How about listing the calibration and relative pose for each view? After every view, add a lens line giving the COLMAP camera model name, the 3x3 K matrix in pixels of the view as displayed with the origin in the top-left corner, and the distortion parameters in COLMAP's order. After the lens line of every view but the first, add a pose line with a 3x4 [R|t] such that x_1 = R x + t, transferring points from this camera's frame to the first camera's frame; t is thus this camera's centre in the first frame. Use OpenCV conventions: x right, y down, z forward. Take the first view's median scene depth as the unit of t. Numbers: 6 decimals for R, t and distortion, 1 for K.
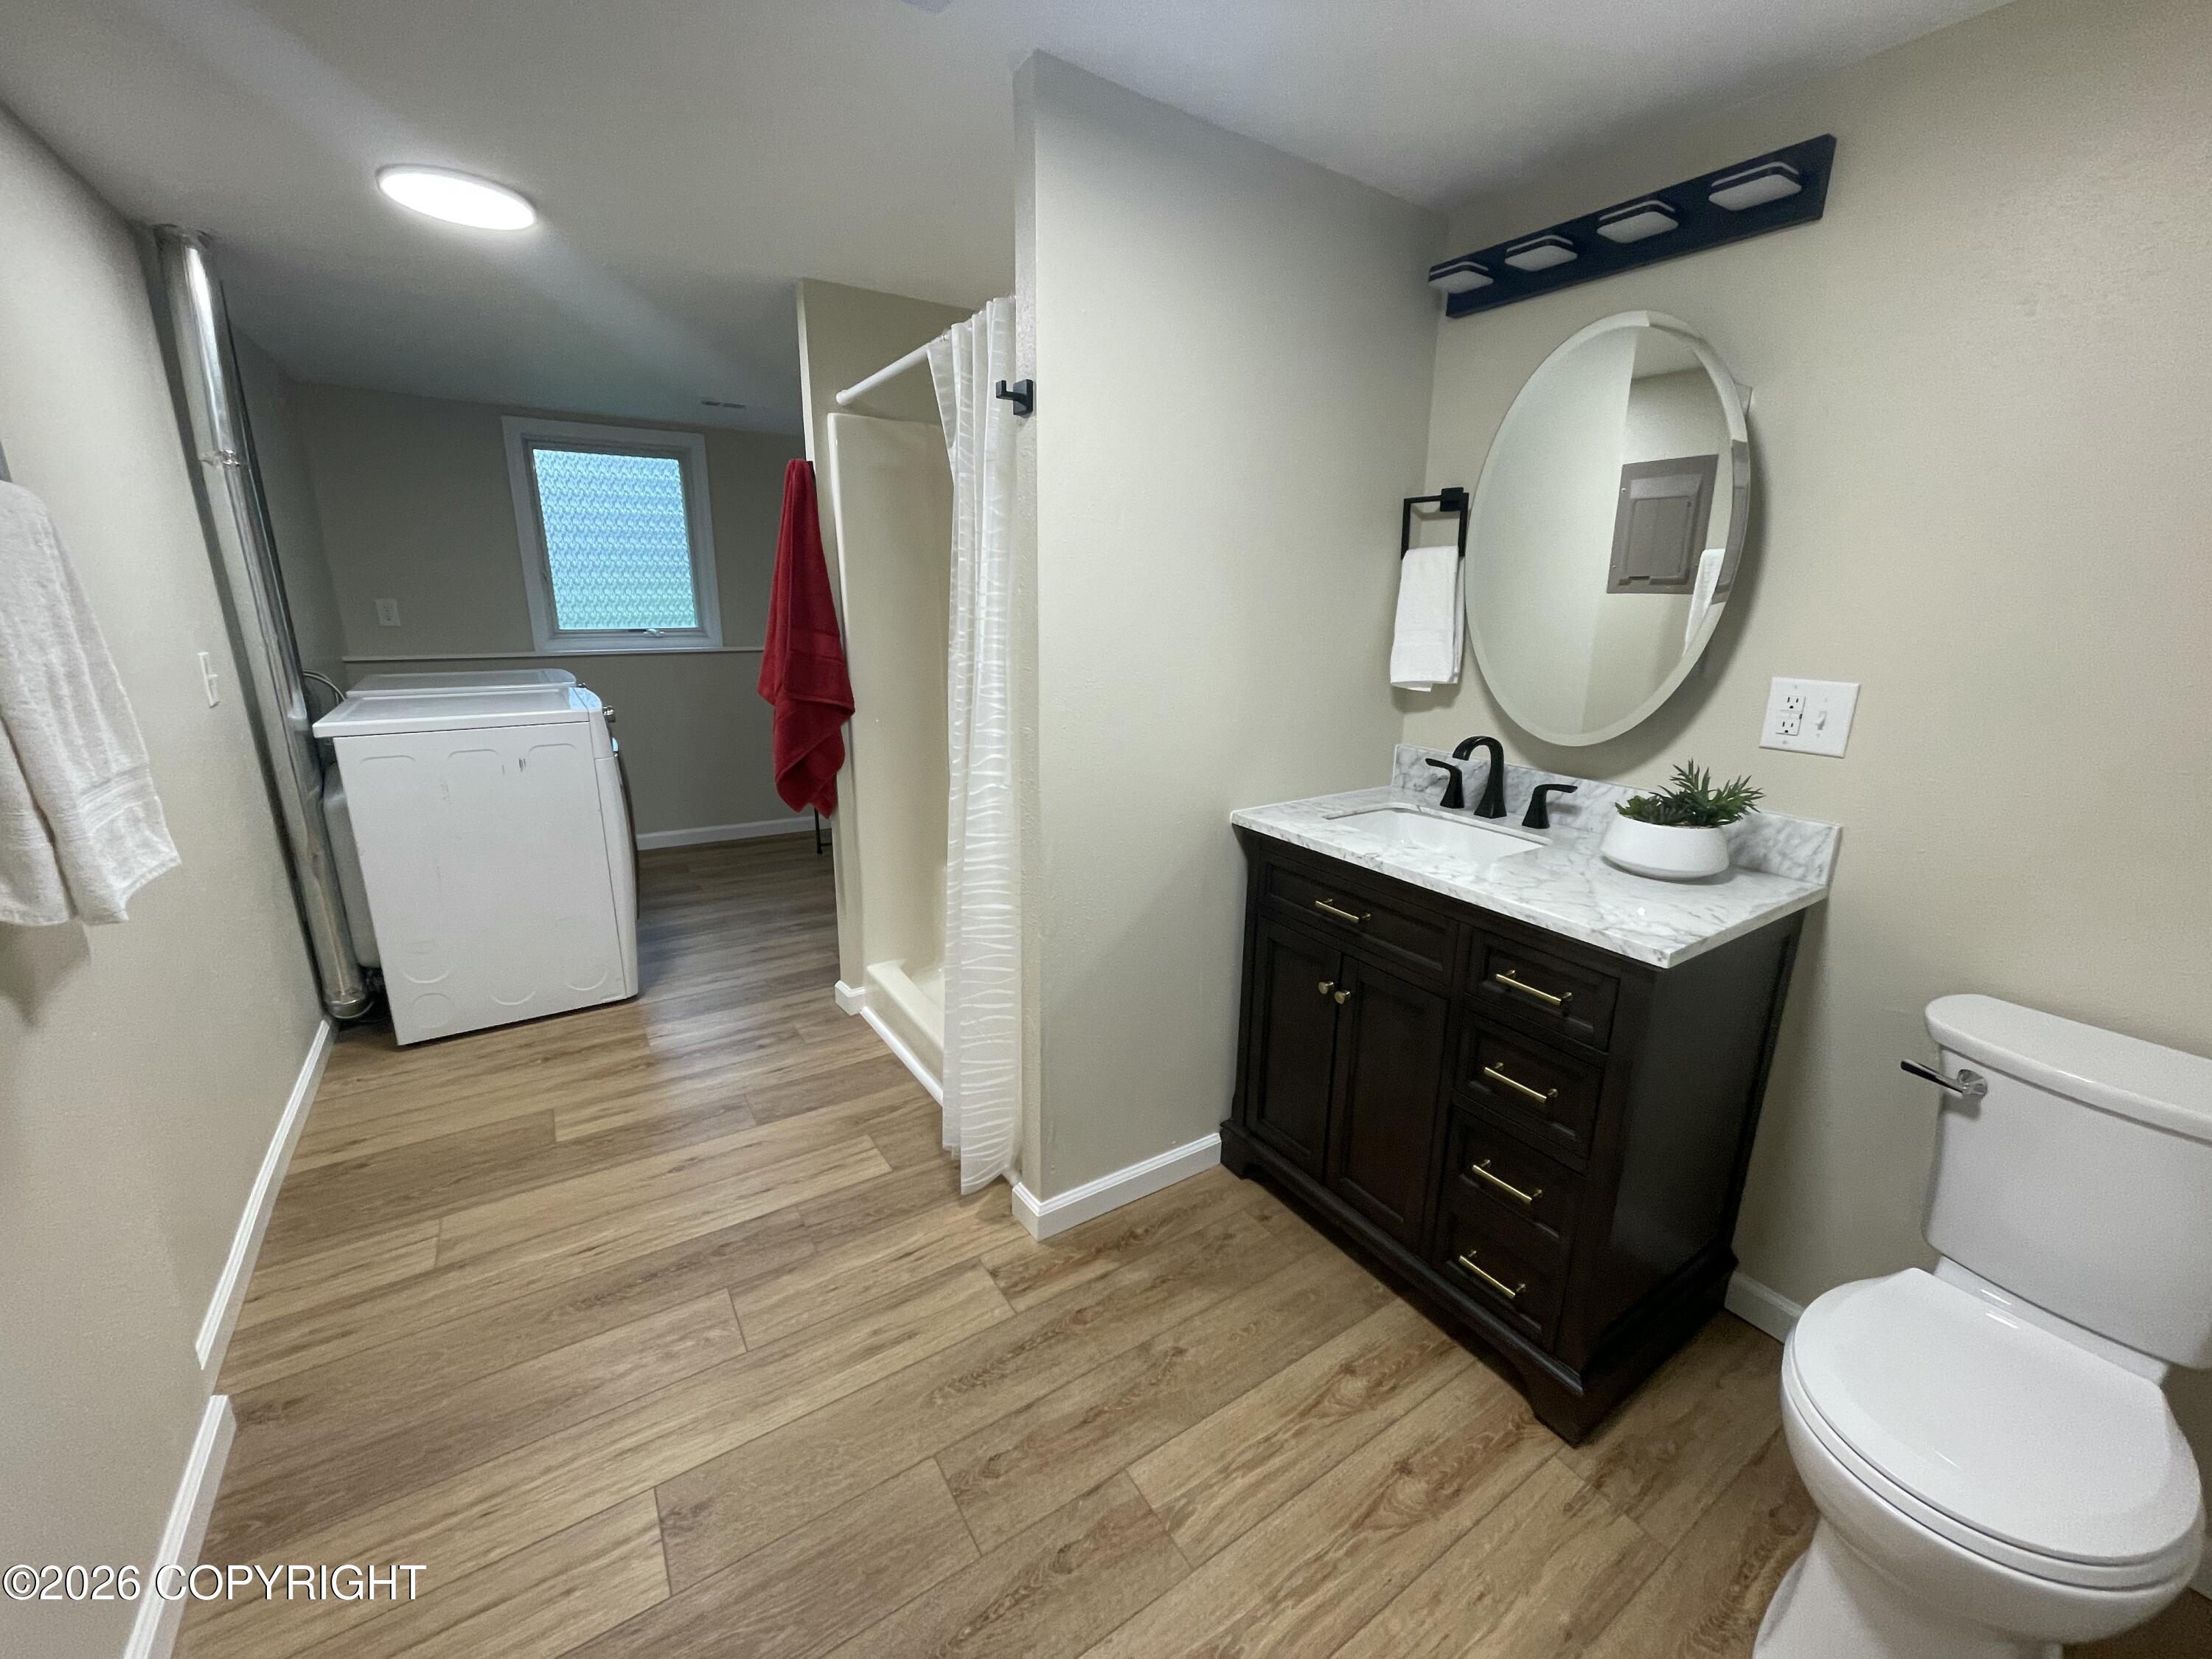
lens RADIAL K [[899.5, 0, 1102.2], [0, 899.5, 824.6], [0, 0, 1]] dist [-0.001396, 0.002890]
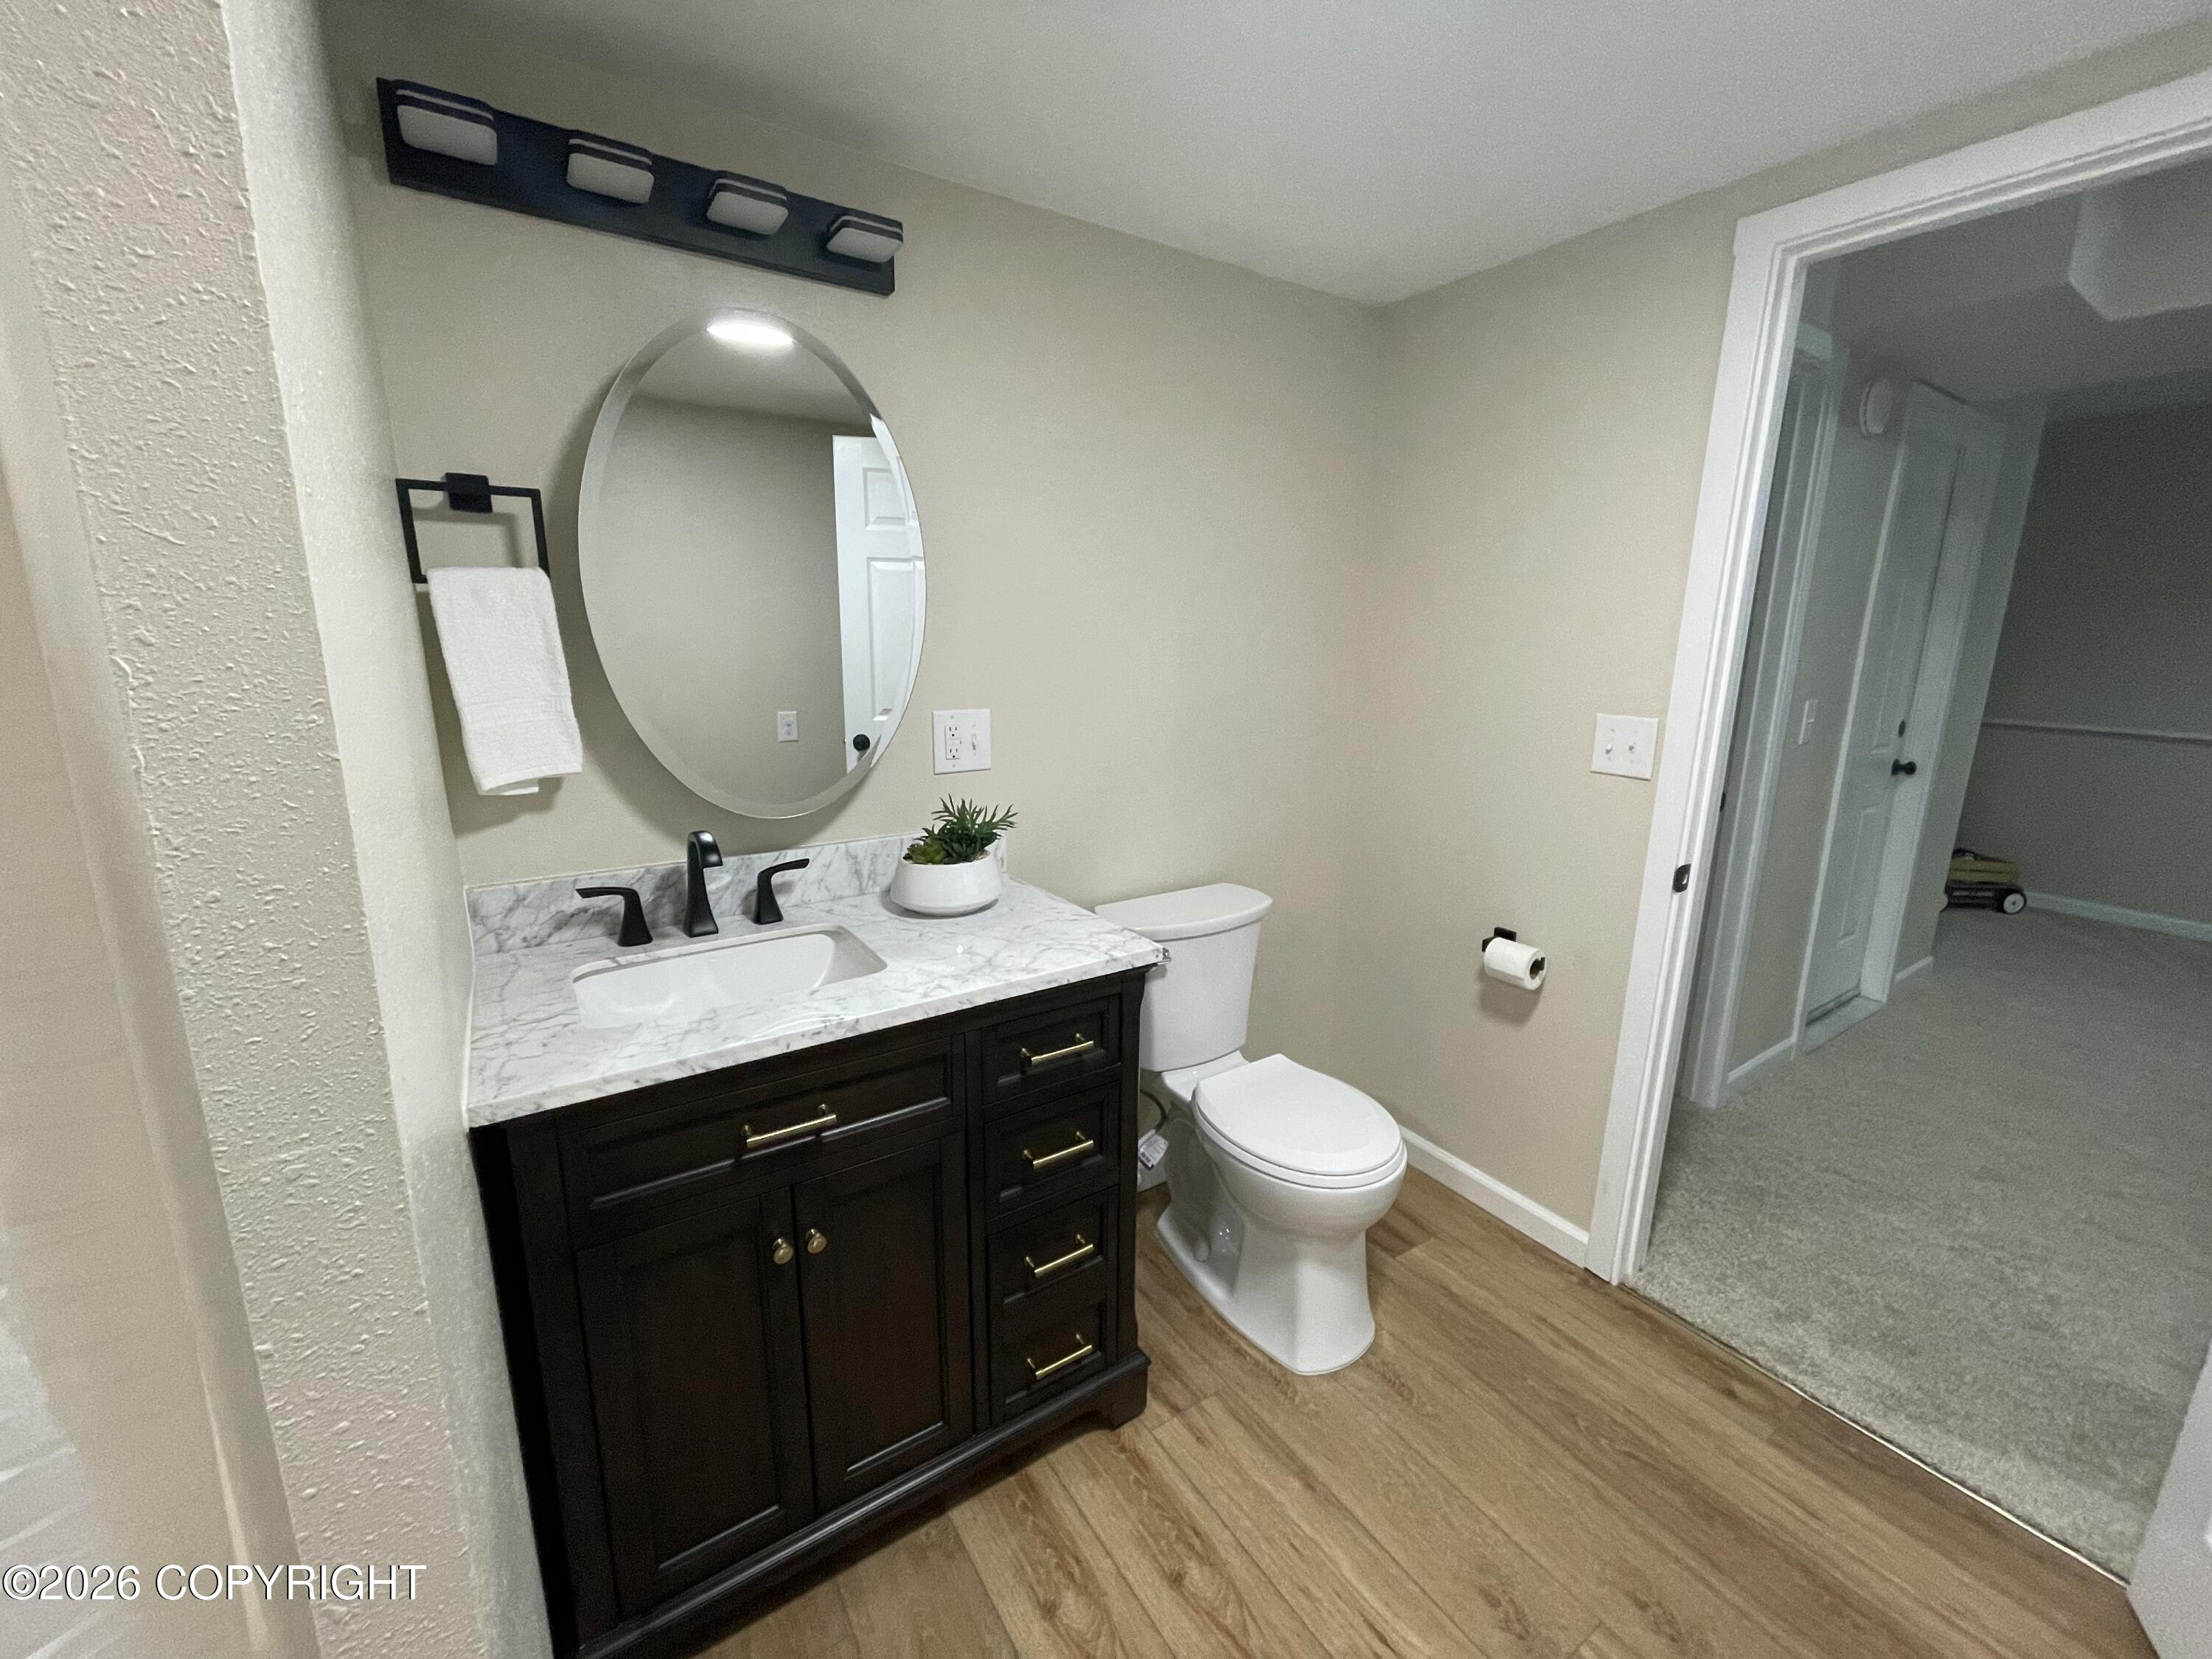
lens RADIAL K [[899.5, 0, 1115.4], [0, 899.5, 824.6], [0, 0, 1]] dist [-0.001396, 0.002890]
pose [[-0.020200, -0.220431, 0.975193, -0.357082], [0.250603, 0.943138, 0.218376, -0.211416], [-0.967879, 0.248797, 0.036189, 0.757495]]
